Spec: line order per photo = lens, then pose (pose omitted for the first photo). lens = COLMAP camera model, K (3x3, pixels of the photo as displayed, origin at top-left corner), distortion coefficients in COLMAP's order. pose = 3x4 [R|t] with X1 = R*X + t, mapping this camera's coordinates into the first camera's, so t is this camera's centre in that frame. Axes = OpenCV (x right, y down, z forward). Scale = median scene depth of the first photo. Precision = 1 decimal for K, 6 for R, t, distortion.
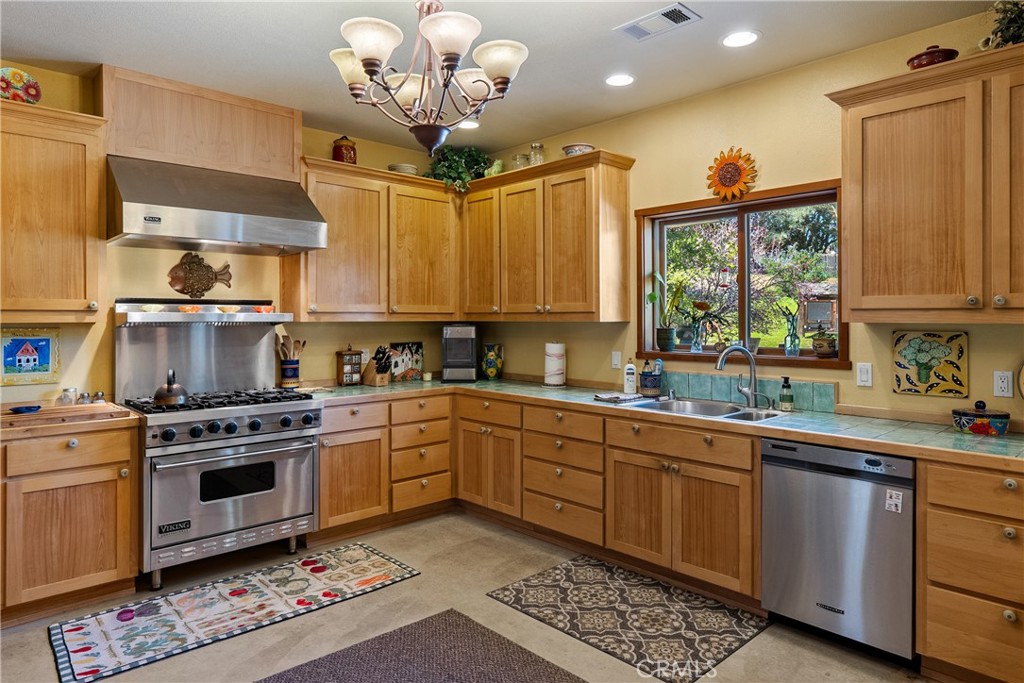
lens RADIAL K [[633.7, 0, 512.4], [0, 633.7, 321.6], [0, 0, 1]] dist [0.005384, -0.002811]
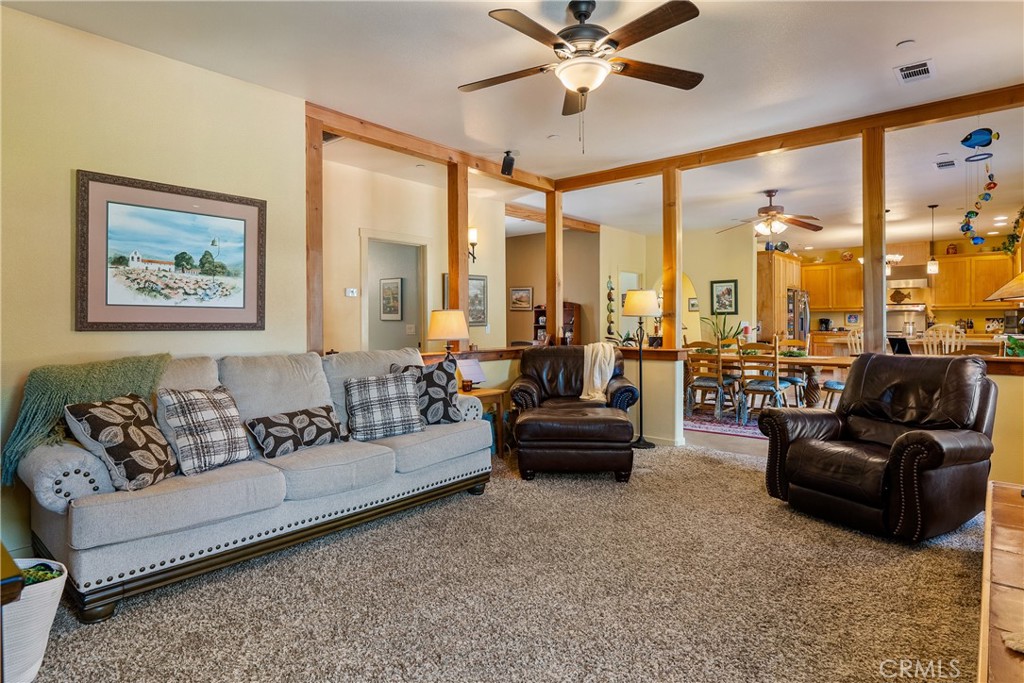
lens RADIAL K [[570.0, 0, 509.2], [0, 570.0, 321.3], [0, 0, 1]] dist [-0.000896, 0.001033]
pose [[0.107414, 0.002535, -0.994211, 2.478767], [-0.002417, 0.999994, 0.002289, 0.061895], [0.994211, 0.002157, 0.107420, -1.490586]]
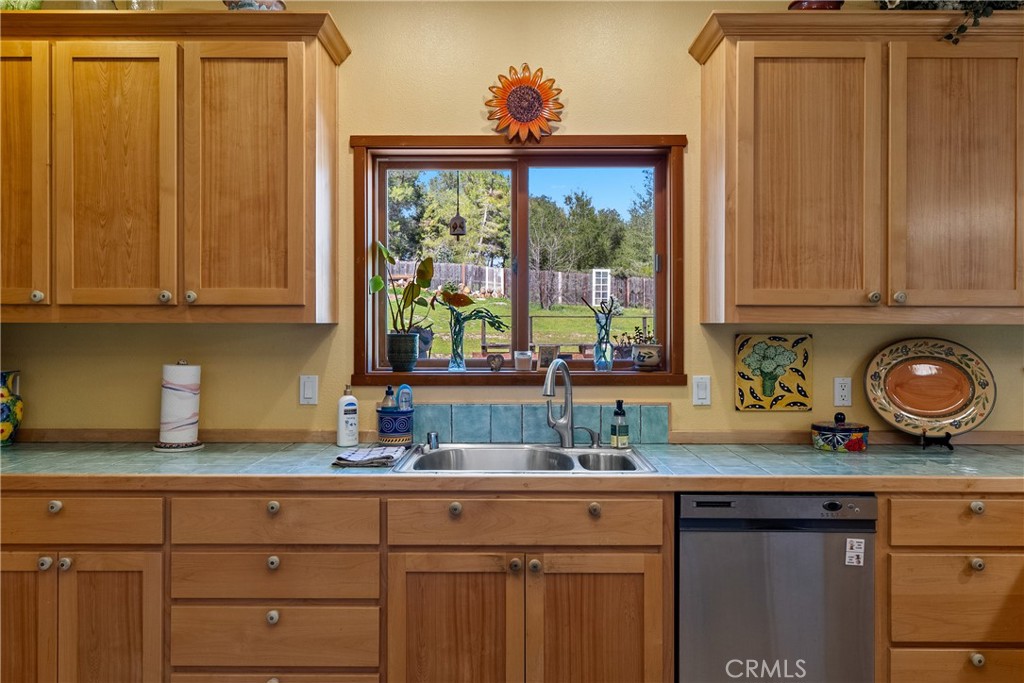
lens RADIAL K [[757.3, 0, 514.6], [0, 757.3, 325.1], [0, 0, 1]] dist [0.000782, 0.001990]
pose [[0.685656, 0.002952, 0.727920, -0.247254], [0.002330, 0.999978, -0.006249, 0.007131], [-0.727922, 0.005981, 0.685633, 0.458950]]
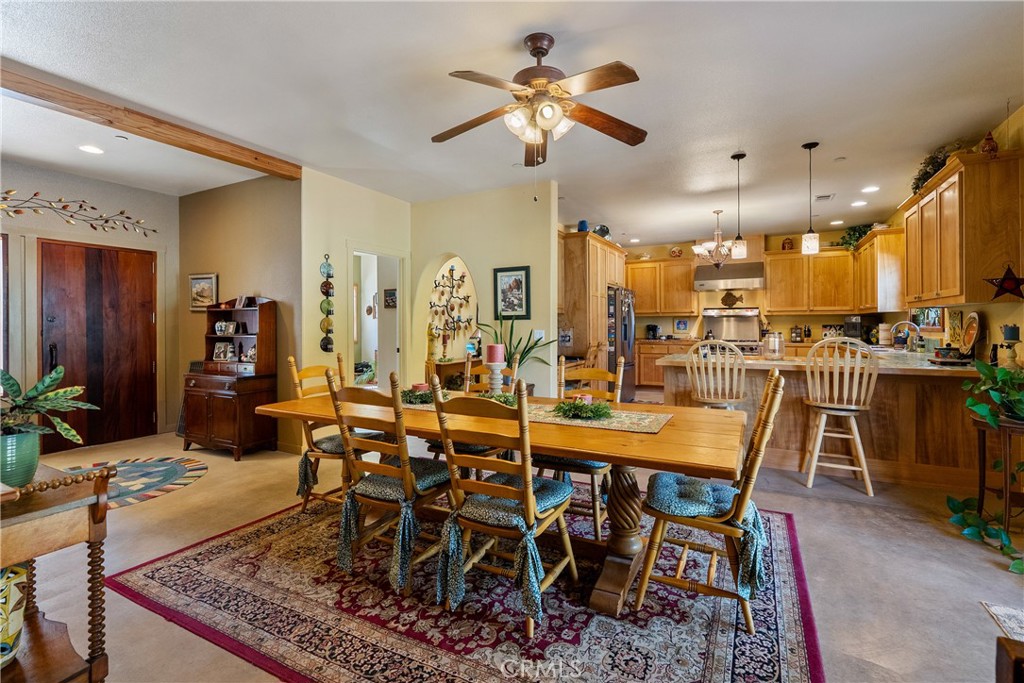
lens RADIAL K [[469.7, 0, 509.0], [0, 469.7, 326.7], [0, 0, 1]] dist [-0.006164, 0.000008]
pose [[0.311054, 0.004293, -0.950382, 1.334215], [-0.003569, 0.999988, 0.003349, 0.052322], [0.950385, 0.002350, 0.311066, -0.681365]]
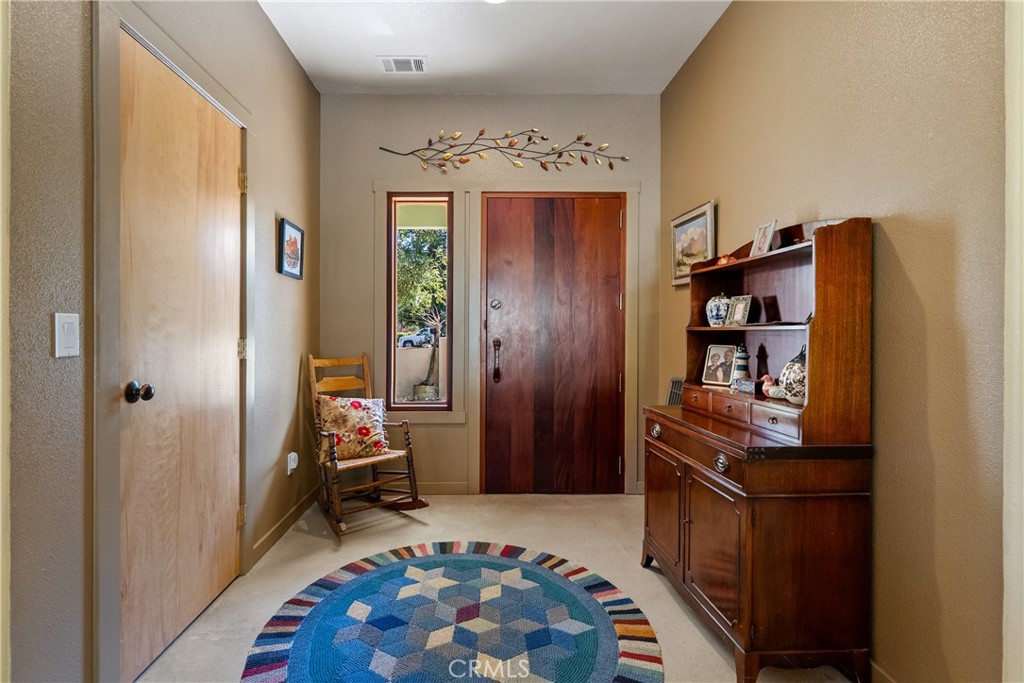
lens RADIAL K [[469.7, 0, 493.6], [0, 469.7, 337.9], [0, 0, 1]] dist [-0.006164, 0.000008]
pose [[-0.668658, 0.011257, -0.743485, 0.439408], [-0.003564, 0.999825, 0.018343, 0.086661], [0.743562, 0.014915, -0.668501, -0.861050]]
